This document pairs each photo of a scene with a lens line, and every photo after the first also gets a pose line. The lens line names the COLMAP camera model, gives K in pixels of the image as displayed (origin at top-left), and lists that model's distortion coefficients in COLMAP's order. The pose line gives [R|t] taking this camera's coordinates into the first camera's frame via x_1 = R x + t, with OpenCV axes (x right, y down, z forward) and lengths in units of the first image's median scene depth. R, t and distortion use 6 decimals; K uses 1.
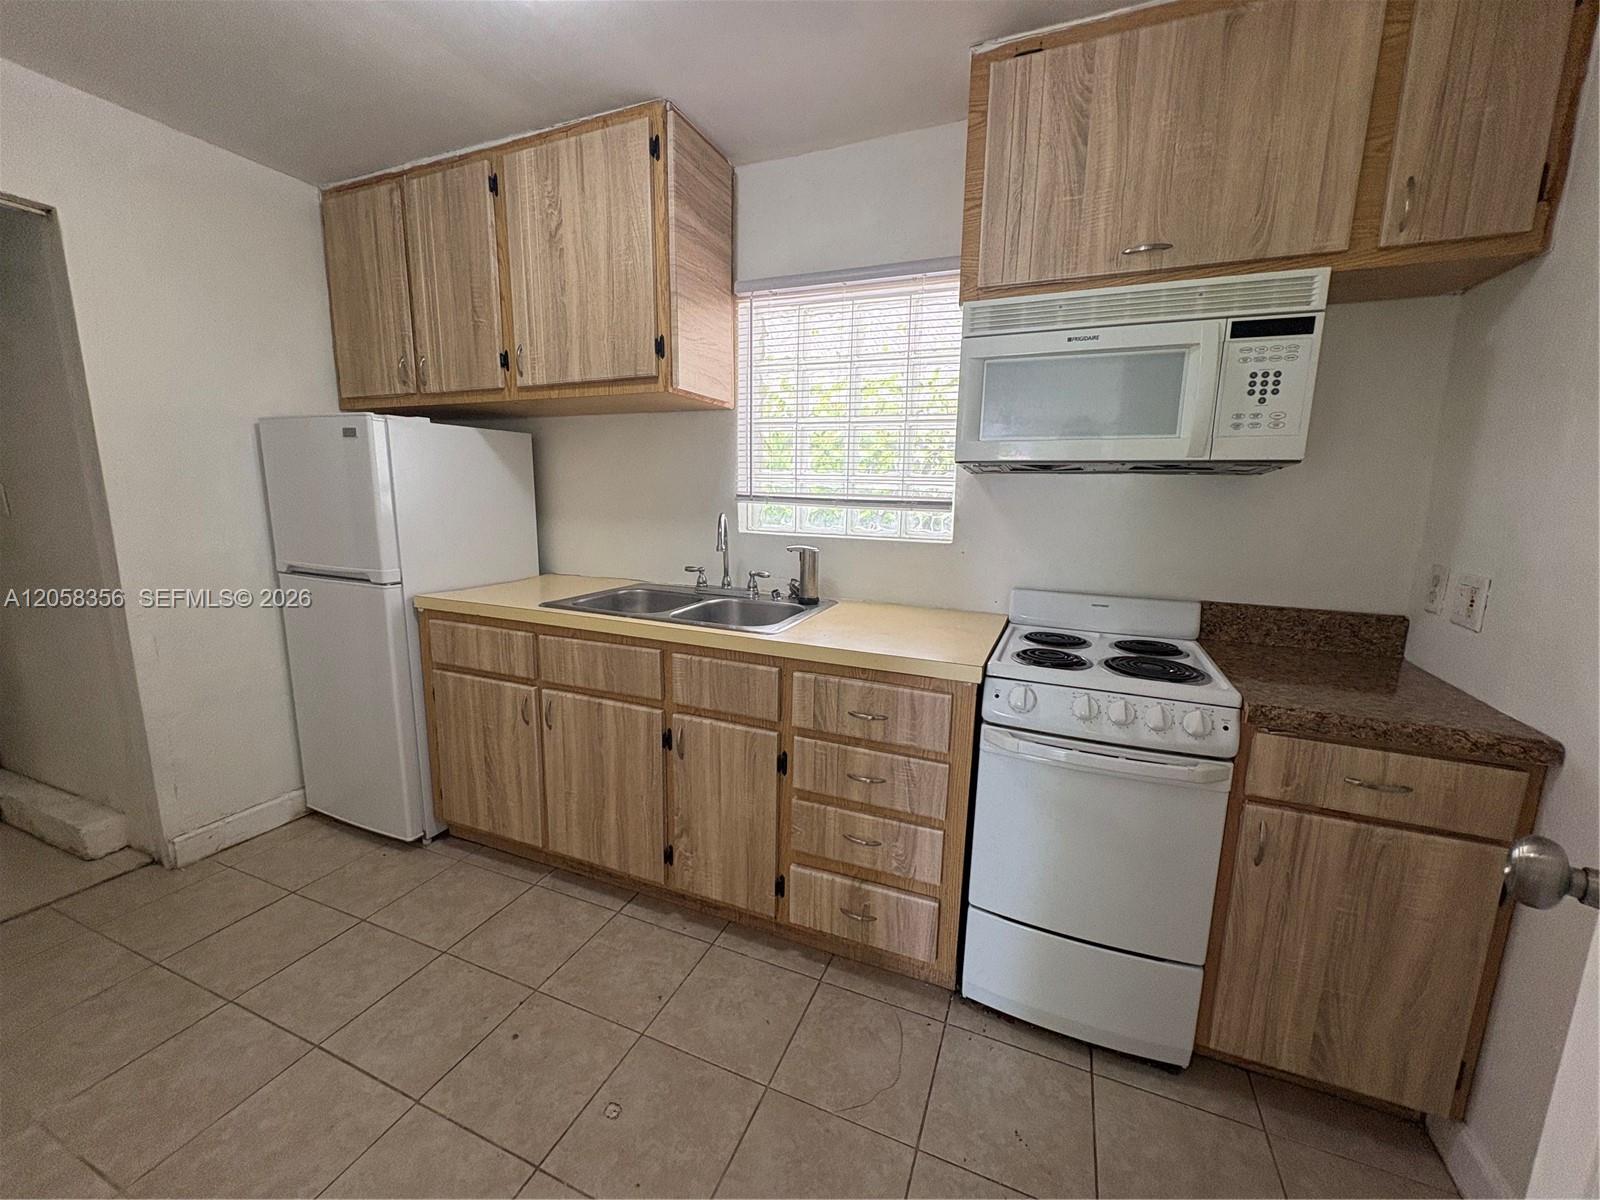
lens RADIAL K [[639.6, 0, 796.8], [0, 639.6, 603.5], [0, 0, 1]] dist [0.001178, 0.000408]
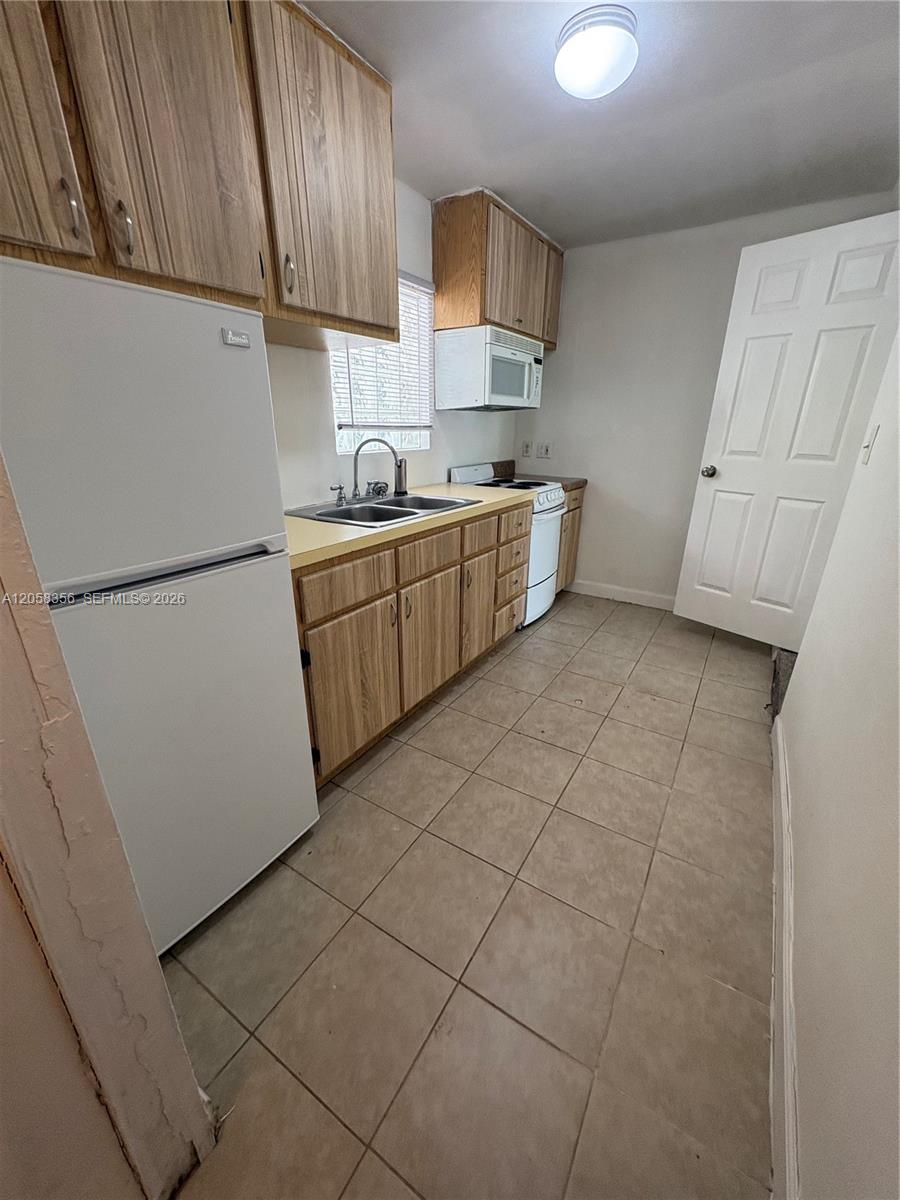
lens RADIAL K [[479.7, 0, 446.1], [0, 479.7, 605.7], [0, 0, 1]] dist [0.001178, 0.000408]
pose [[0.169606, -0.366018, 0.915022, -1.294056], [0.177385, 0.924647, 0.336989, -0.144273], [-0.969416, 0.105156, 0.221752, 0.735905]]
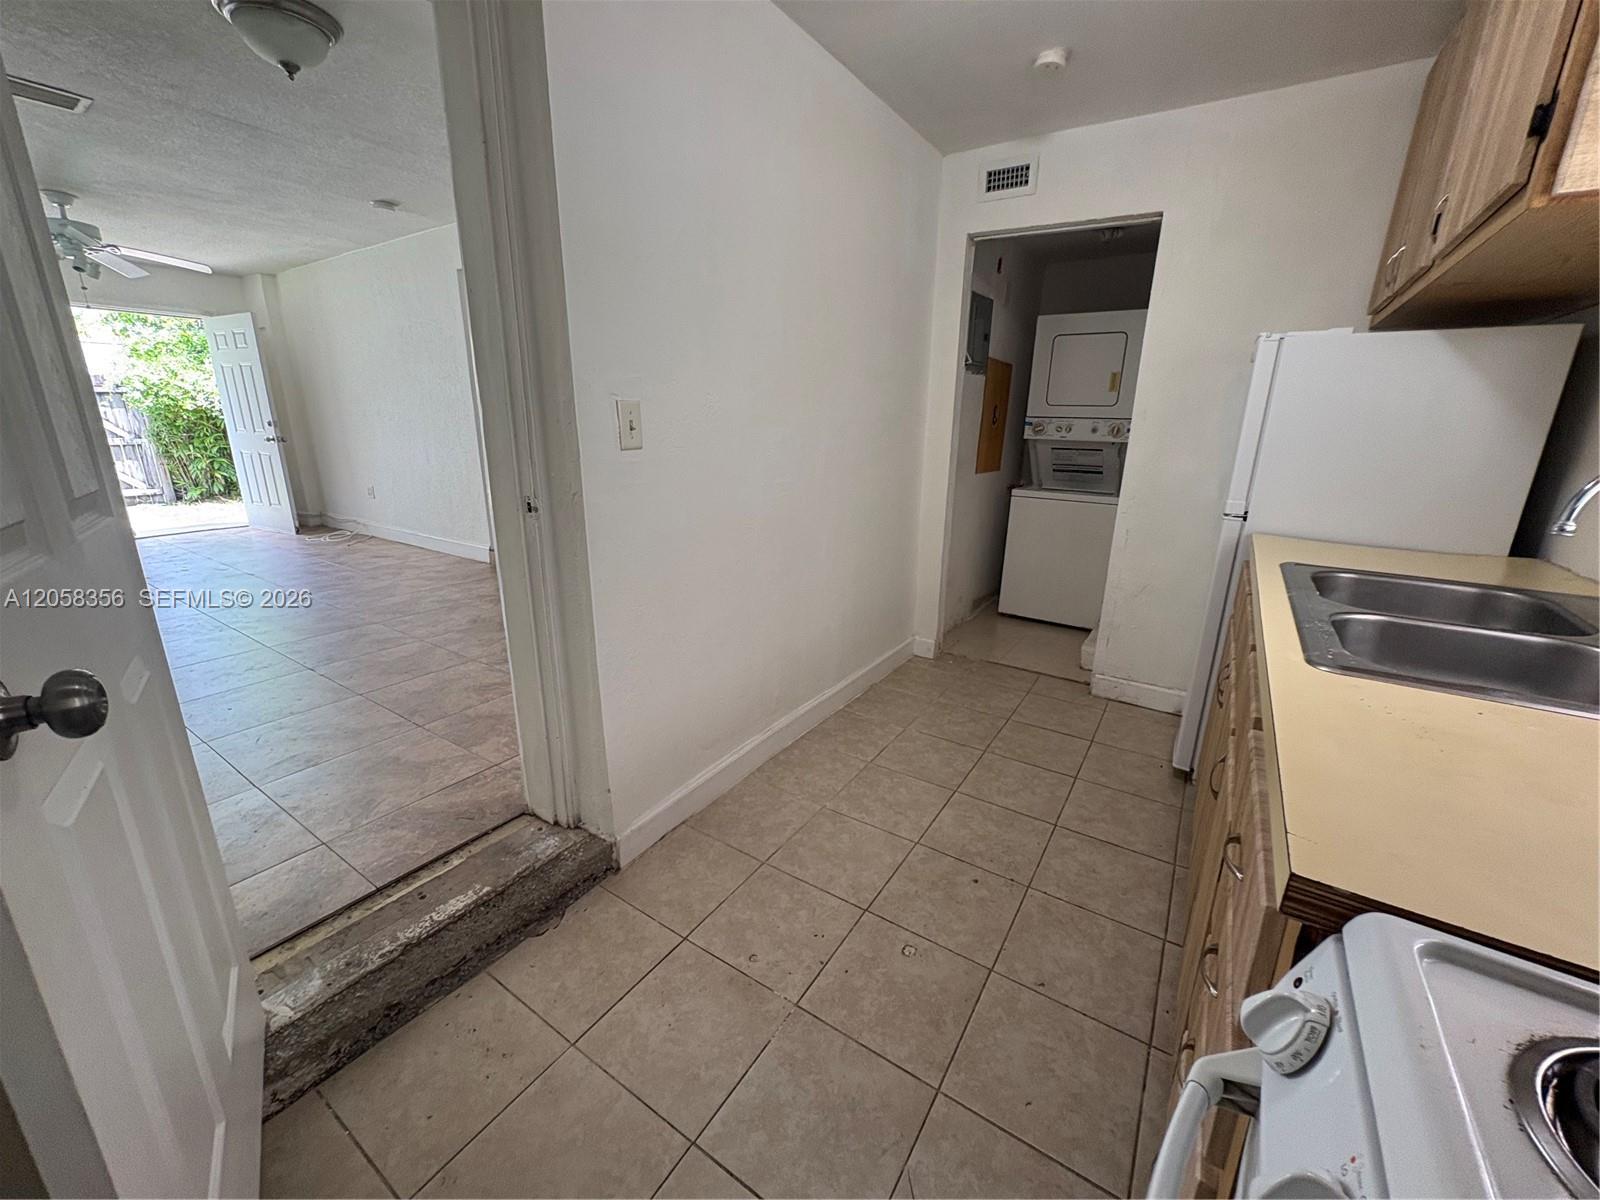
lens RADIAL K [[639.6, 0, 801.2], [0, 639.6, 595.6], [0, 0, 1]] dist [0.001178, 0.000408]
pose [[-0.184353, 0.249618, -0.950634, 0.485316], [-0.200761, 0.937256, 0.285038, -0.070769], [0.962138, 0.243398, -0.122672, 0.563263]]
